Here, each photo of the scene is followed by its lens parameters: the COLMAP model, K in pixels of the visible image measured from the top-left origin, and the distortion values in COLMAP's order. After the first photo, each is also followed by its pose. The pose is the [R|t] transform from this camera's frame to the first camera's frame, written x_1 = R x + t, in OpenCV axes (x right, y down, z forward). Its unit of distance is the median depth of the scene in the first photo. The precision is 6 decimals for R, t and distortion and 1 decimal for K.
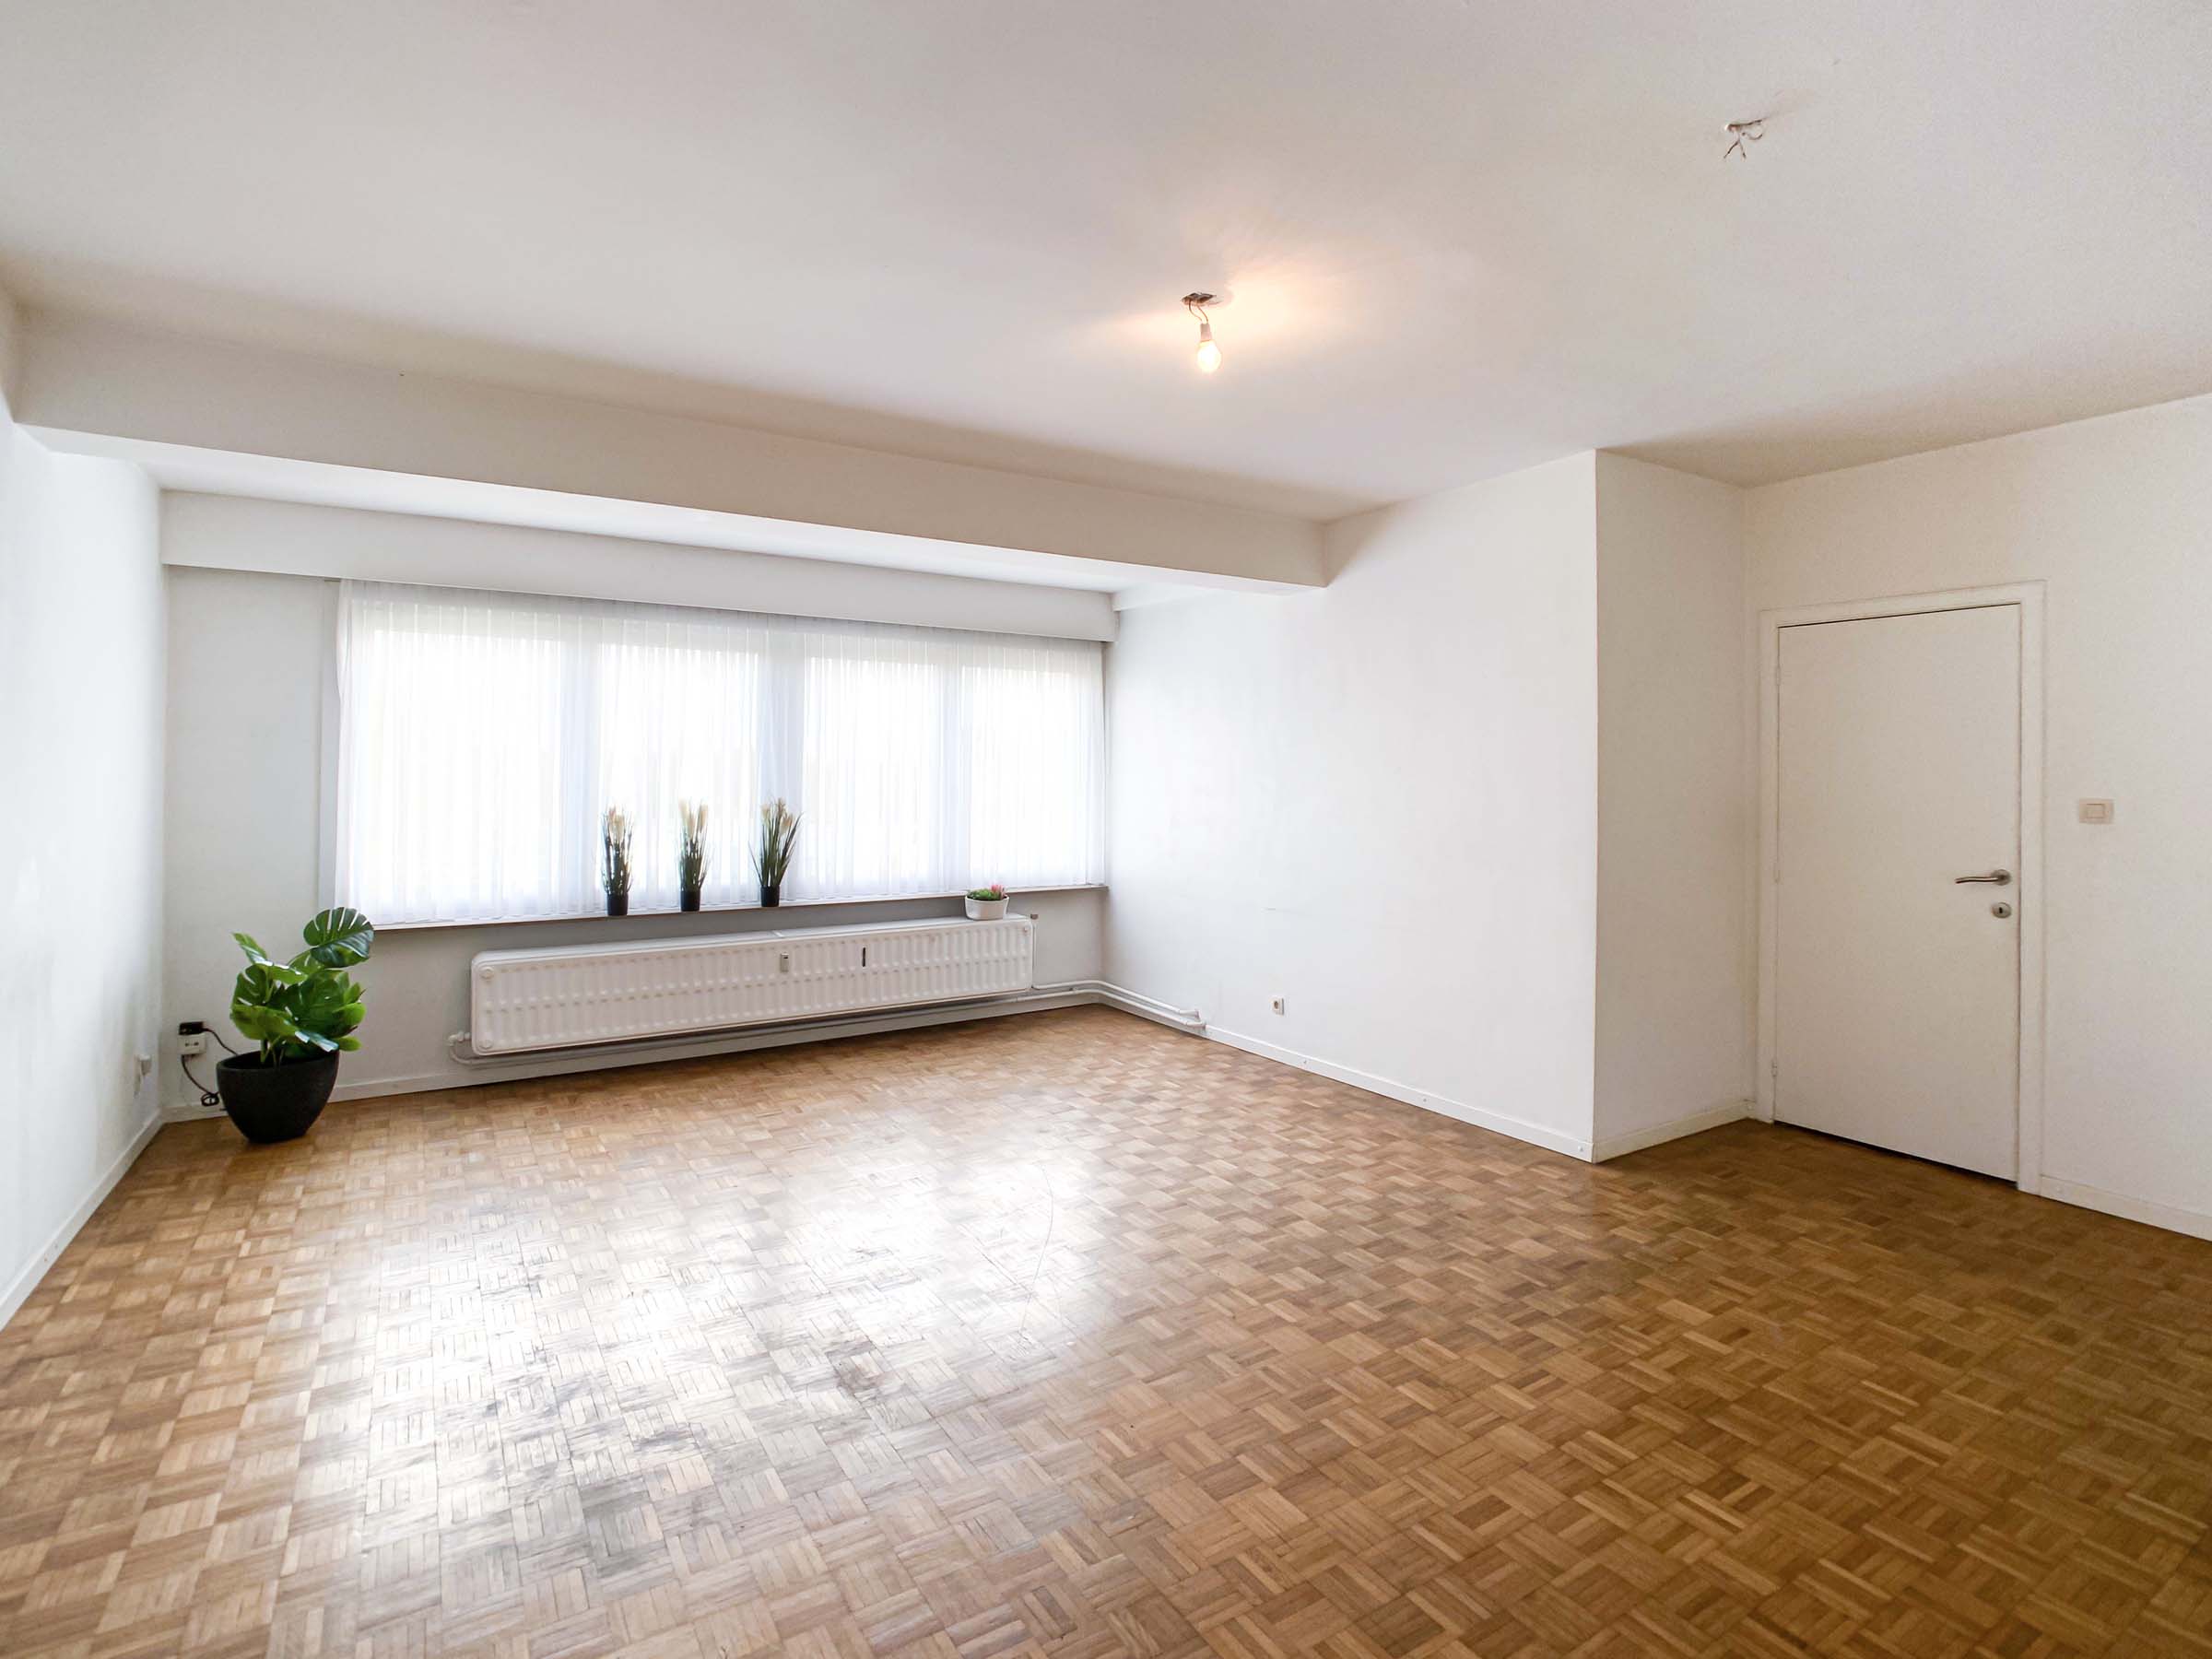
lens RADIAL K [[1112.8, 0, 1120.8], [0, 1112.8, 814.7], [0, 0, 1]] dist [-0.033635, 0.027084]
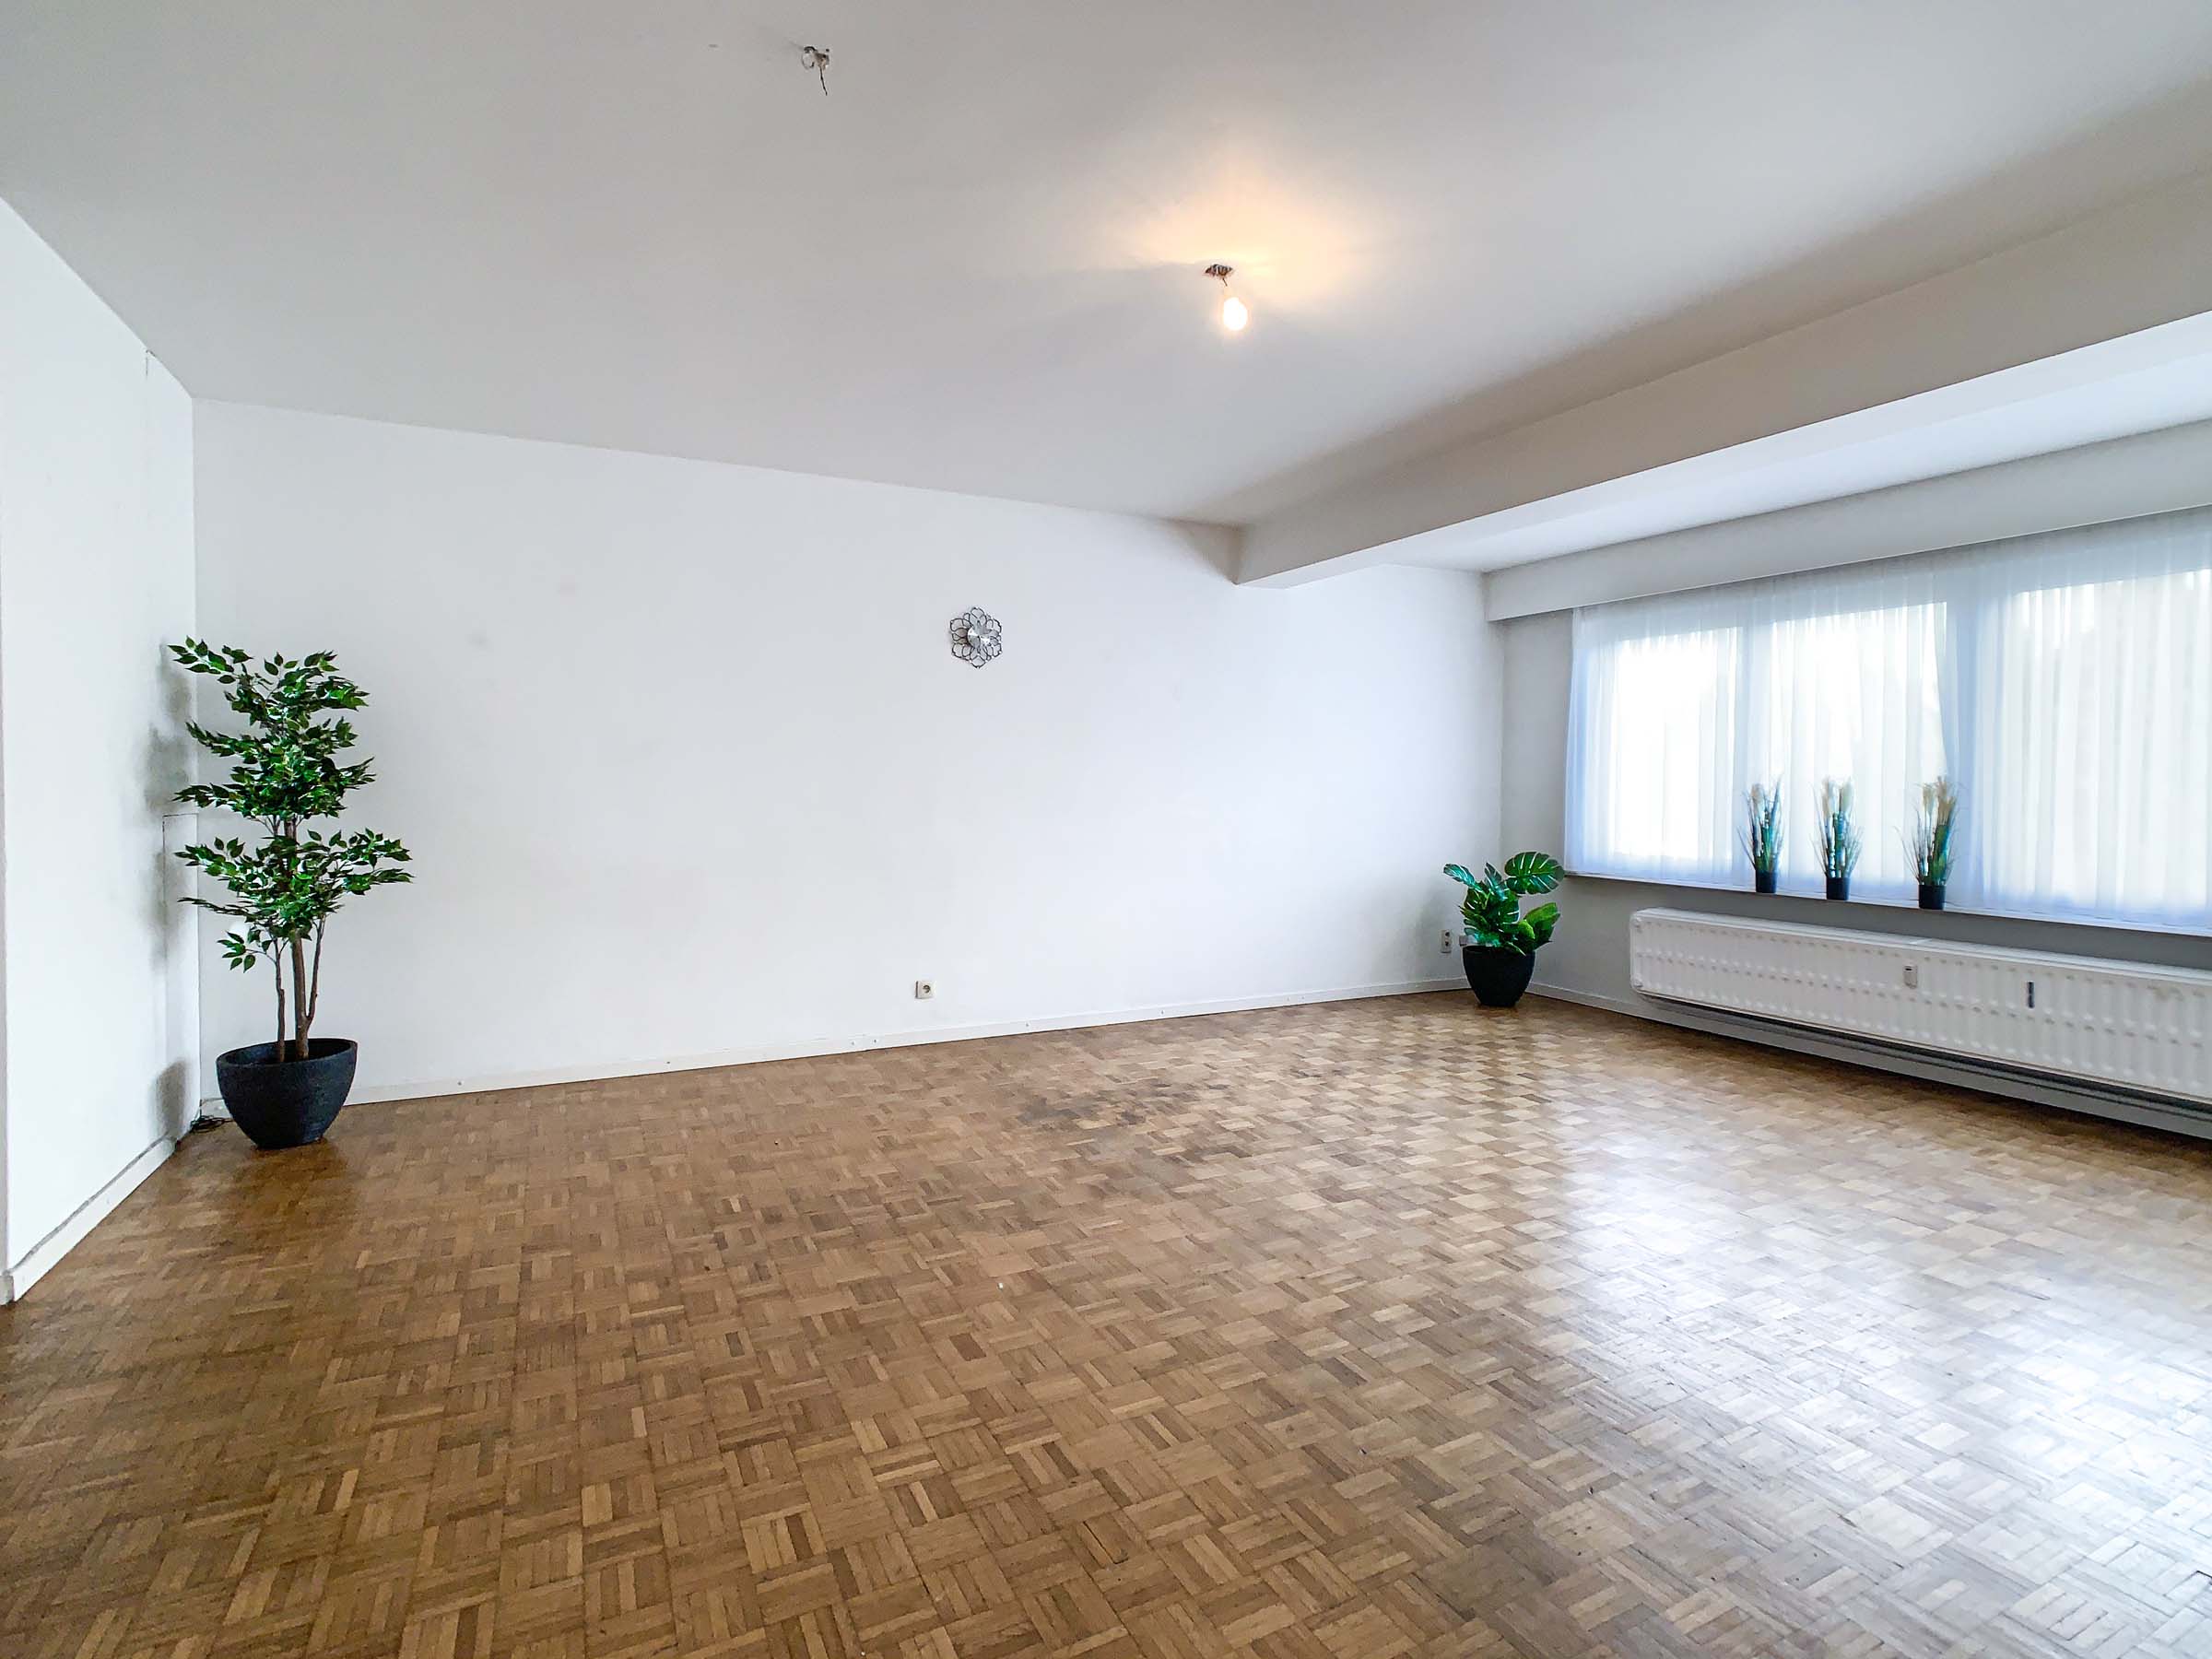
lens RADIAL K [[1112.8, 0, 1120.8], [0, 1112.8, 814.7], [0, 0, 1]] dist [-0.033635, 0.027084]
pose [[-0.099302, 0.021104, -0.994834, 0.664252], [-0.048787, 0.998469, 0.026051, 0.025784], [0.993861, 0.051122, -0.098121, 0.578529]]
